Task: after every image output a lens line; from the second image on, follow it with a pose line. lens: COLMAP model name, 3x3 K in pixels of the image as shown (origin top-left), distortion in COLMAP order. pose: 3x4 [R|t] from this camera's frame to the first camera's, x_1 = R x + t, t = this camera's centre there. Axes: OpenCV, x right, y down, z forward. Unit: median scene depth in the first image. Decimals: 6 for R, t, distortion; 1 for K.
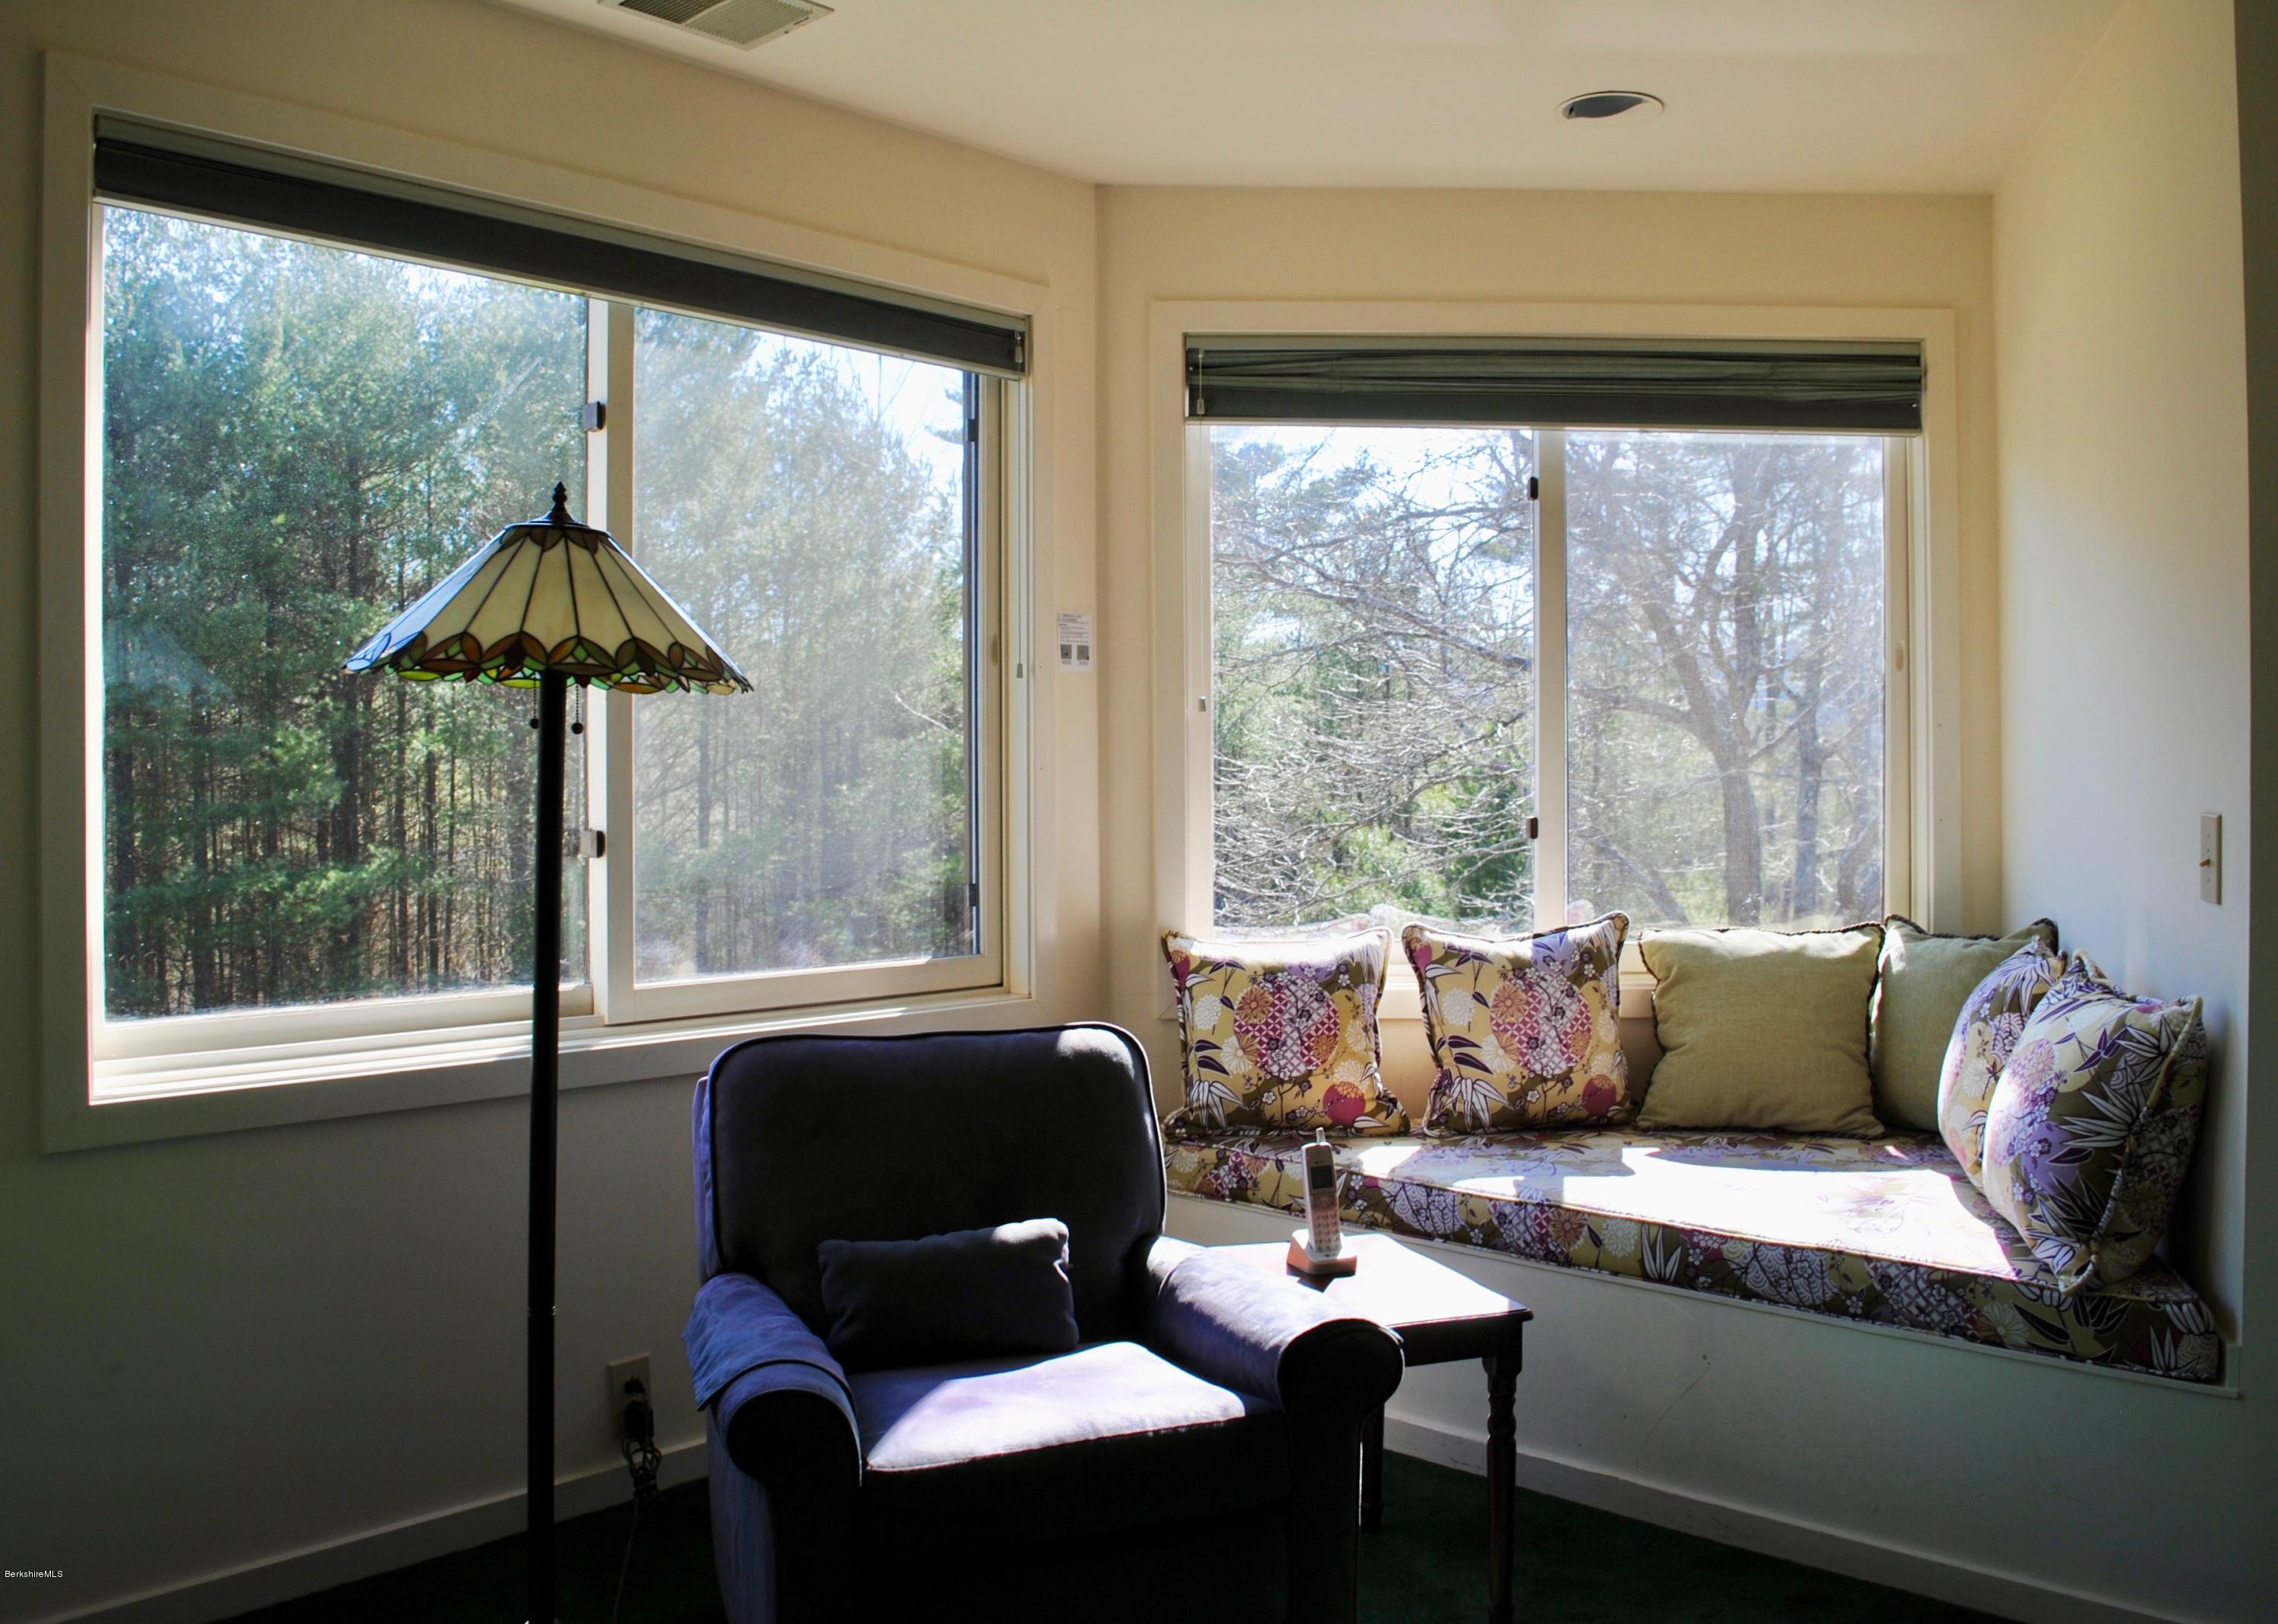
lens RADIAL K [[1945.7, 0, 1139.0], [0, 1945.7, 812.0], [0, 0, 1]] dist [-0.080380, -0.008184]
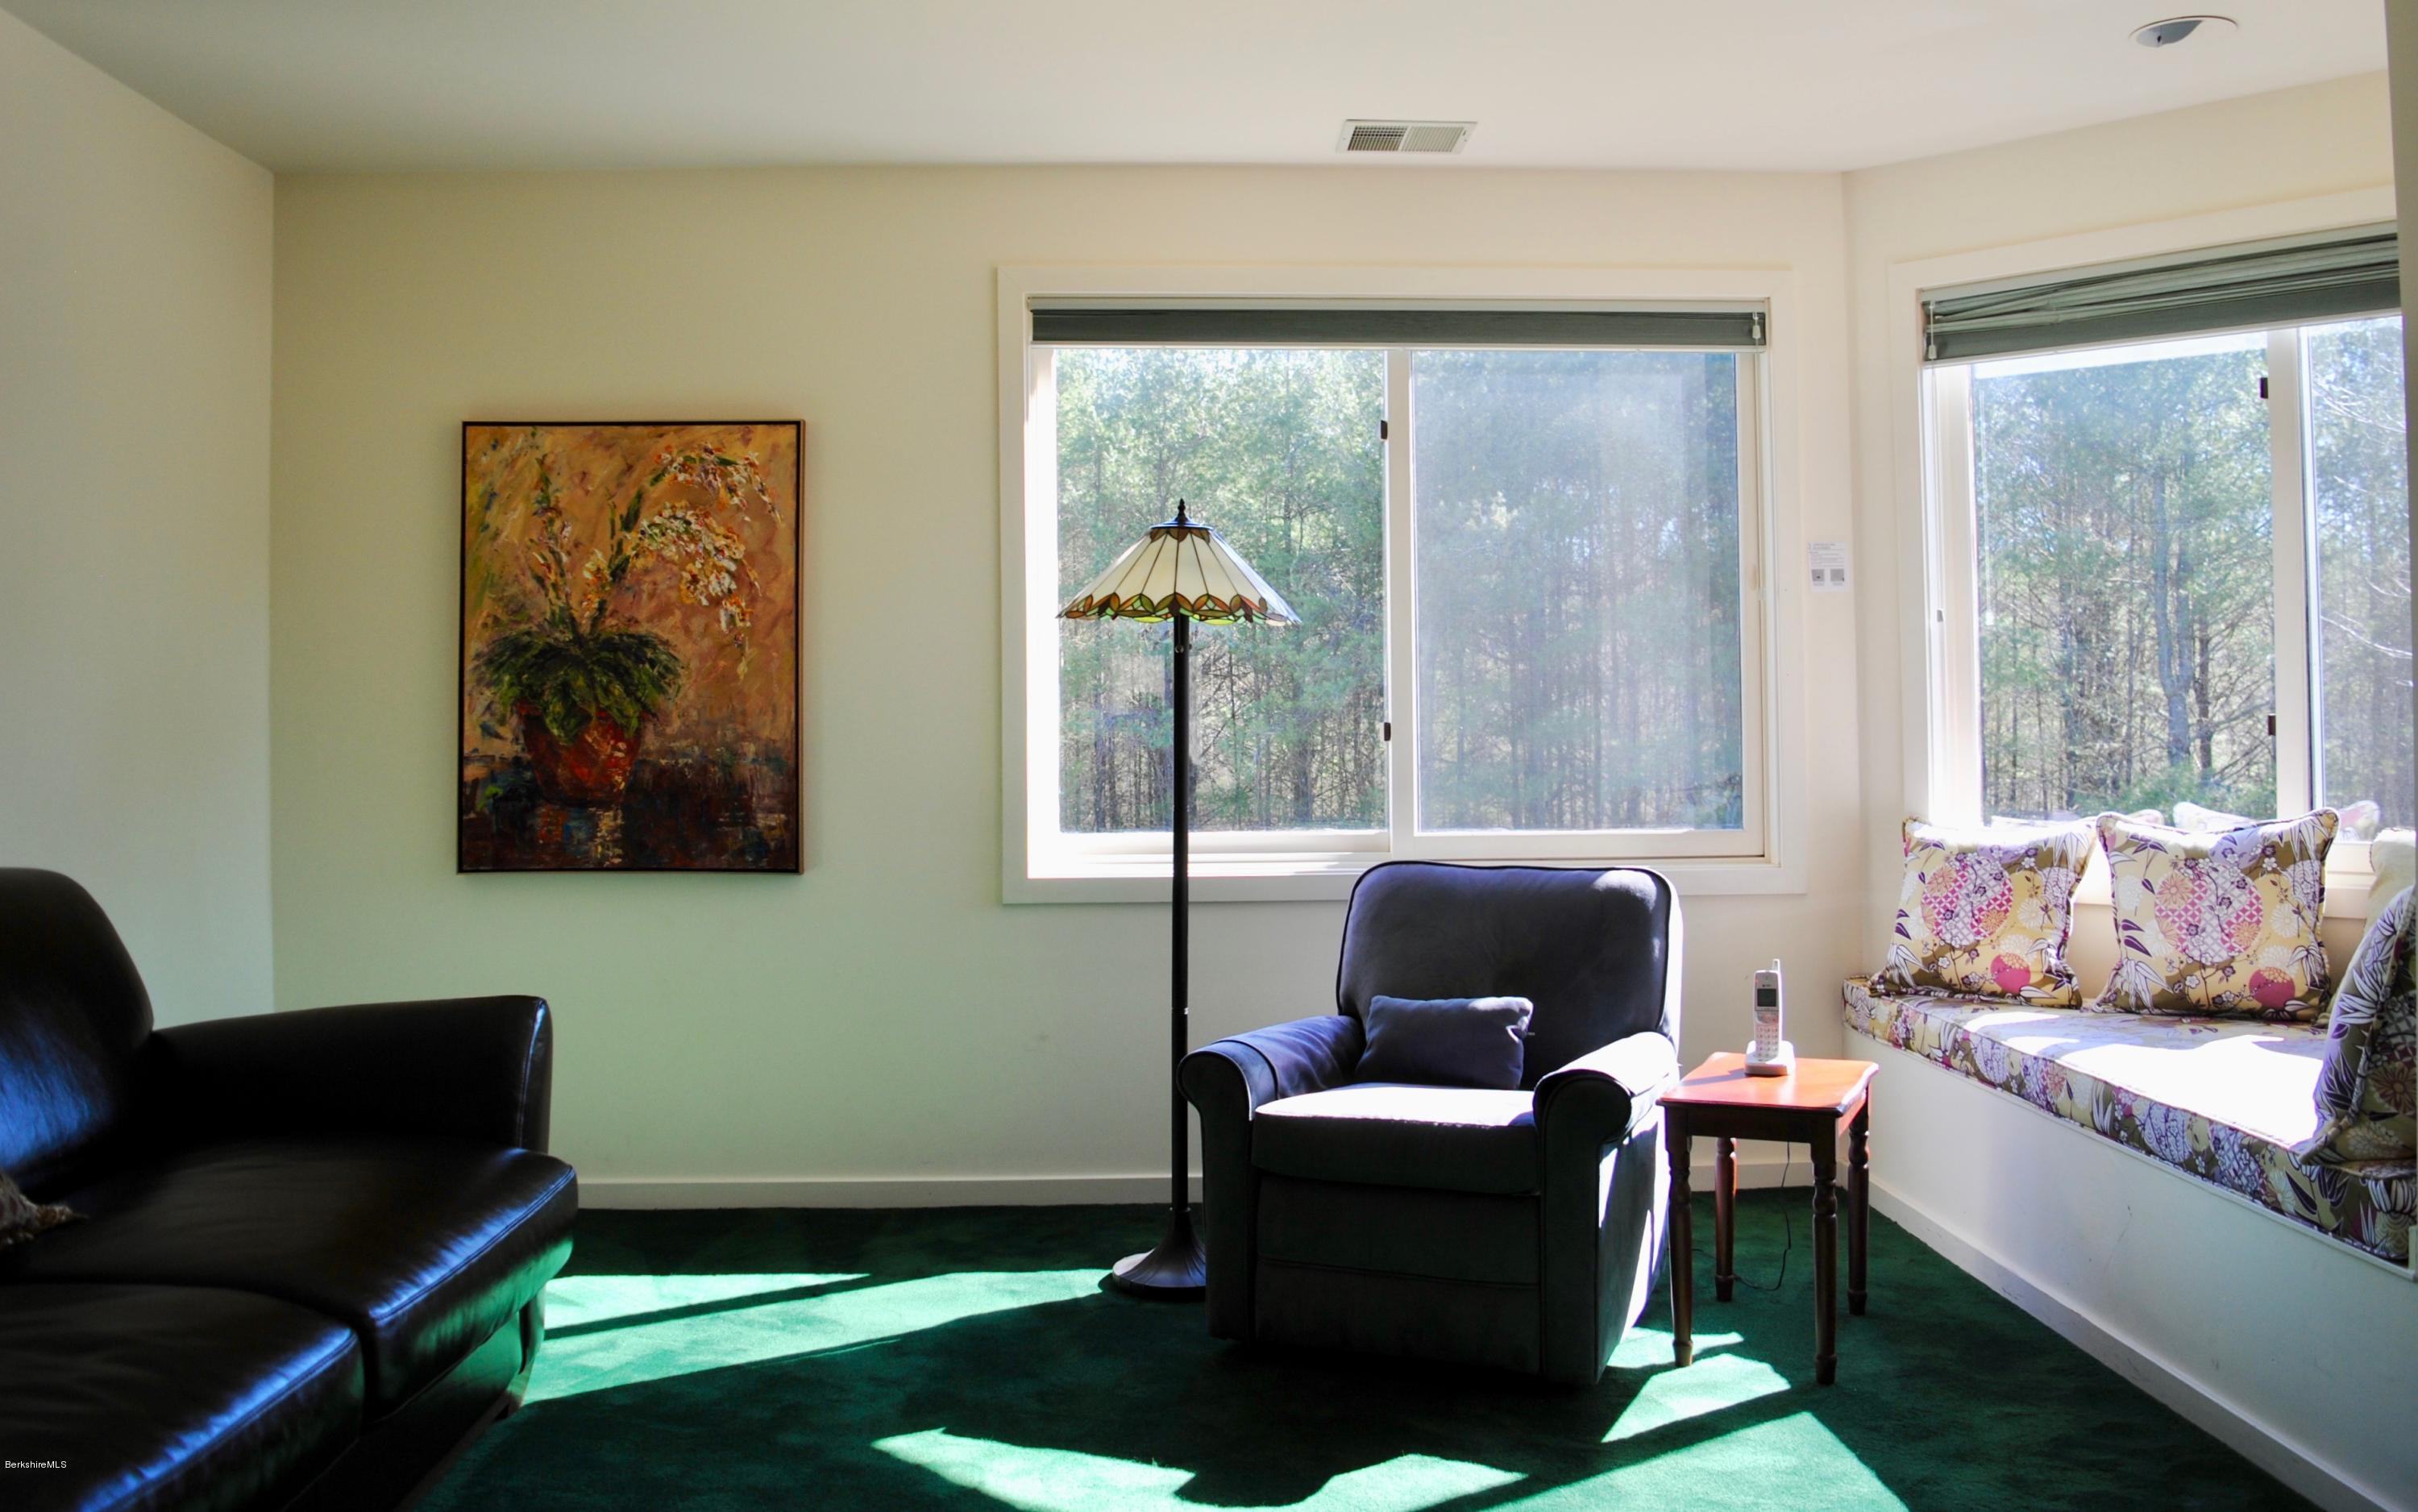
lens RADIAL K [[1946.5, 0, 1209.0], [0, 1946.5, 756.0], [0, 0, 1]] dist [-0.084912, -0.002481]
pose [[0.710652, 0.007304, -0.703505, 0.543913], [-0.004414, 0.999973, 0.005924, 0.022466], [0.703530, -0.001104, 0.710665, -0.092435]]
